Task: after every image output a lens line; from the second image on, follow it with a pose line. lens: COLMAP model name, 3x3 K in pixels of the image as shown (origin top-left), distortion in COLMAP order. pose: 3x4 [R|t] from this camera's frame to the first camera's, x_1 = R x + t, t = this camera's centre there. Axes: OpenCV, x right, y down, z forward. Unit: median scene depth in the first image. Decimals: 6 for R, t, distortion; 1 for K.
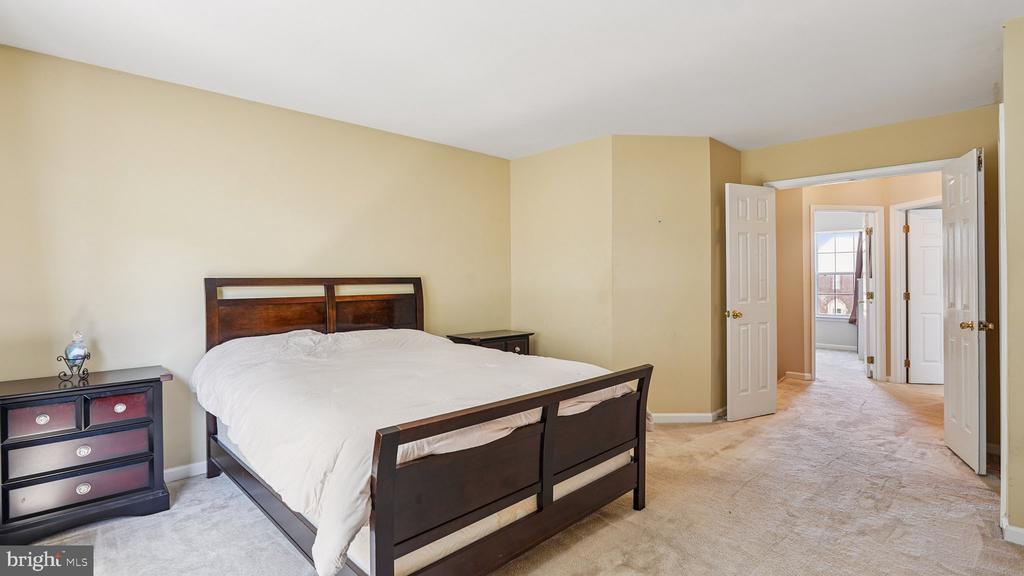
lens RADIAL K [[471.2, 0, 511.9], [0, 471.2, 282.3], [0, 0, 1]] dist [-0.019406, 0.000090]
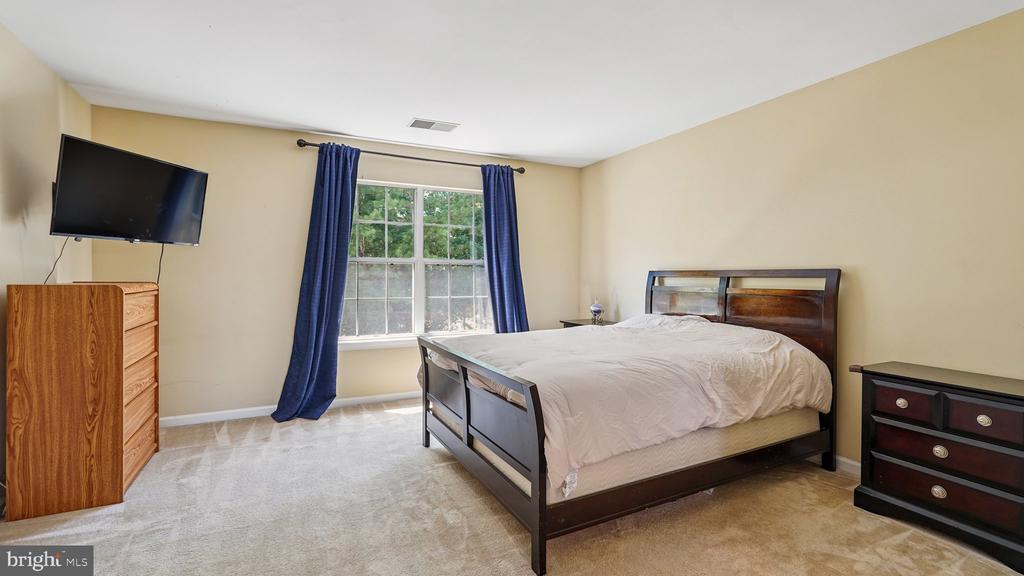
lens RADIAL K [[471.2, 0, 513.4], [0, 471.2, 281.5], [0, 0, 1]] dist [-0.019406, 0.000090]
pose [[-0.293435, 0.018308, -0.955804, 0.700231], [-0.004725, 0.999777, 0.020600, -0.003192], [0.955967, 0.010561, -0.293283, 0.816241]]
